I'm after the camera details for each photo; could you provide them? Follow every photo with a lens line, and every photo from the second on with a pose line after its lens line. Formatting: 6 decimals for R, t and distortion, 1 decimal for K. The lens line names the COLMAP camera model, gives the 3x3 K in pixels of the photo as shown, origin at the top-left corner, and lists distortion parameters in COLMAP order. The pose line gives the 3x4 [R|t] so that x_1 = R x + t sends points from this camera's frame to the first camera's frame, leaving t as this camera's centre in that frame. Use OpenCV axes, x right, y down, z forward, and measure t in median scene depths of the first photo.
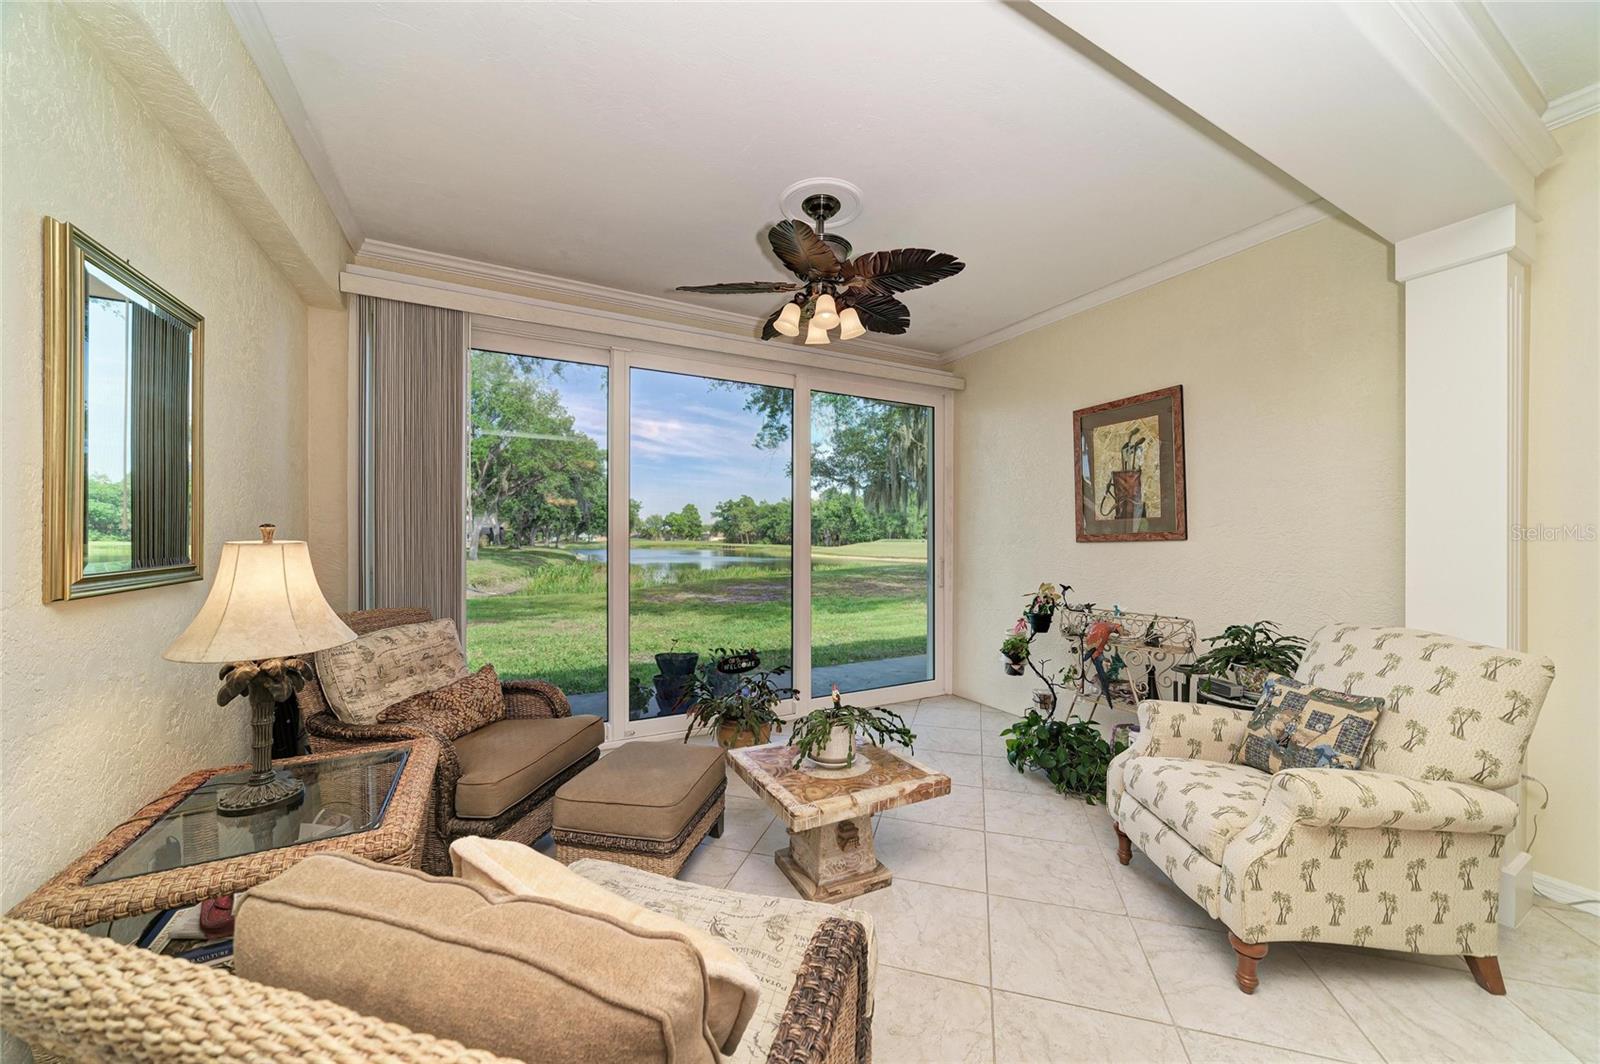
lens RADIAL K [[570.0, 0, 804.1], [0, 570.0, 540.9], [0, 0, 1]] dist [-0.024728, 0.002887]
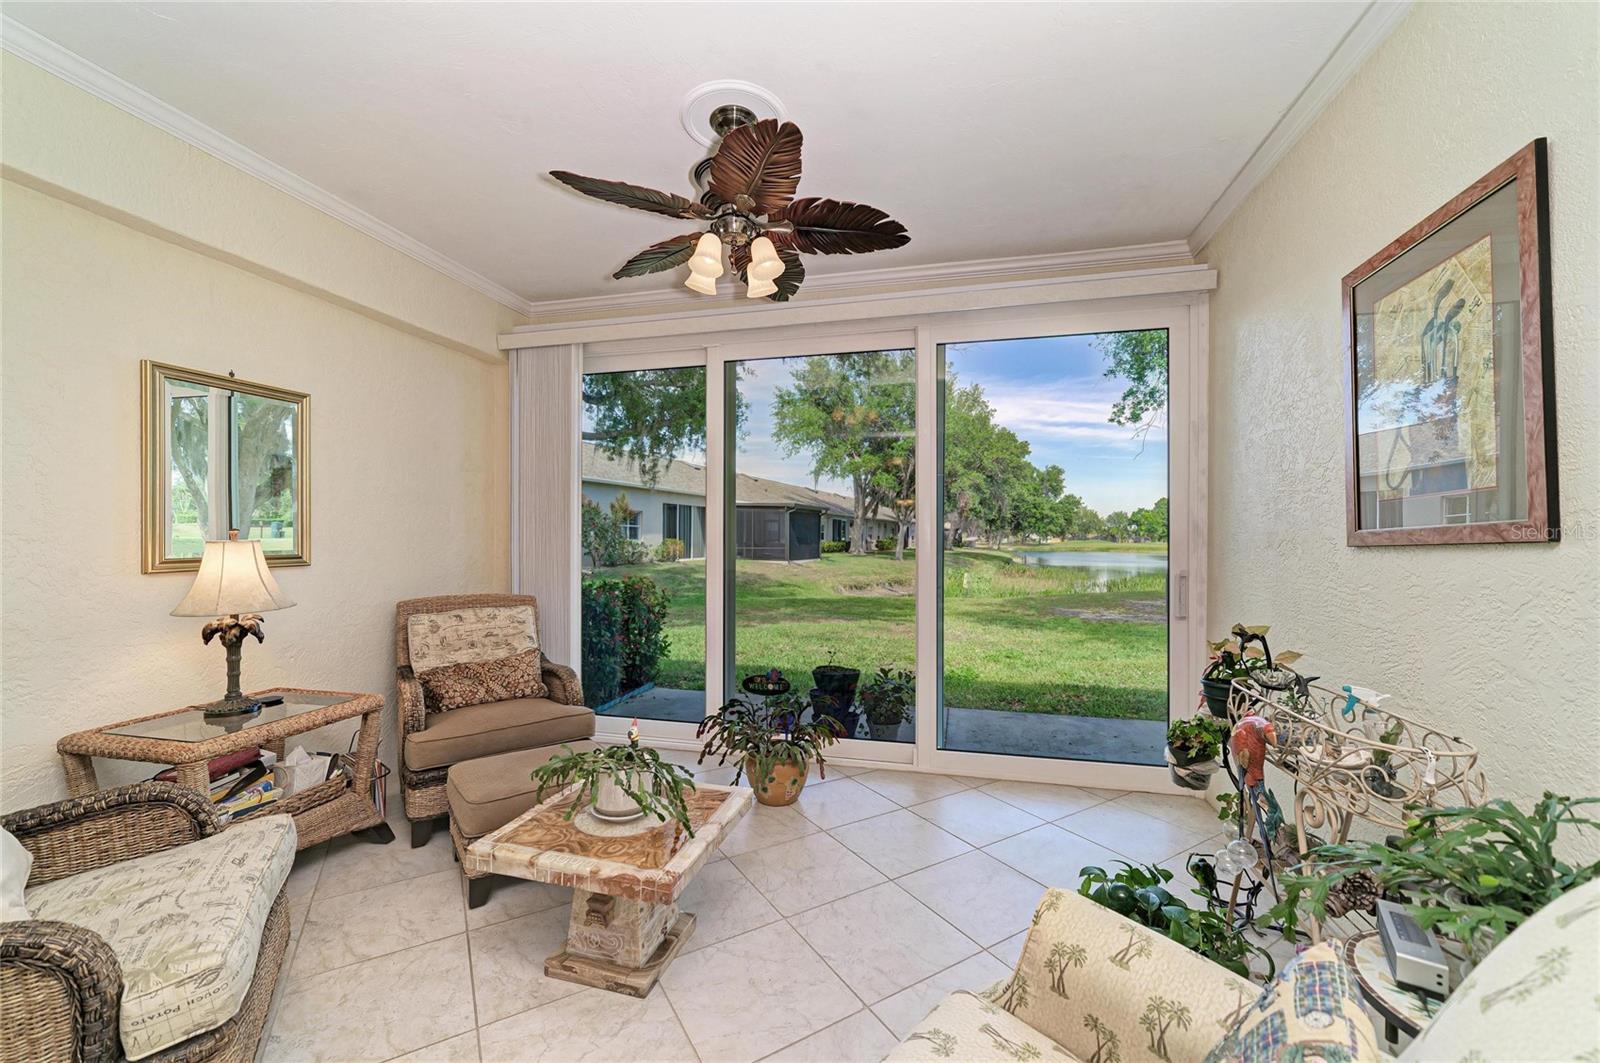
lens RADIAL K [[619.6, 0, 815.2], [0, 619.6, 540.2], [0, 0, 1]] dist [-0.013257, 0.000161]
pose [[0.745797, 0.001591, -0.666171, 0.503176], [-0.004166, 0.999989, -0.002275, -0.000466], [0.666160, 0.004472, 0.745795, 0.311358]]
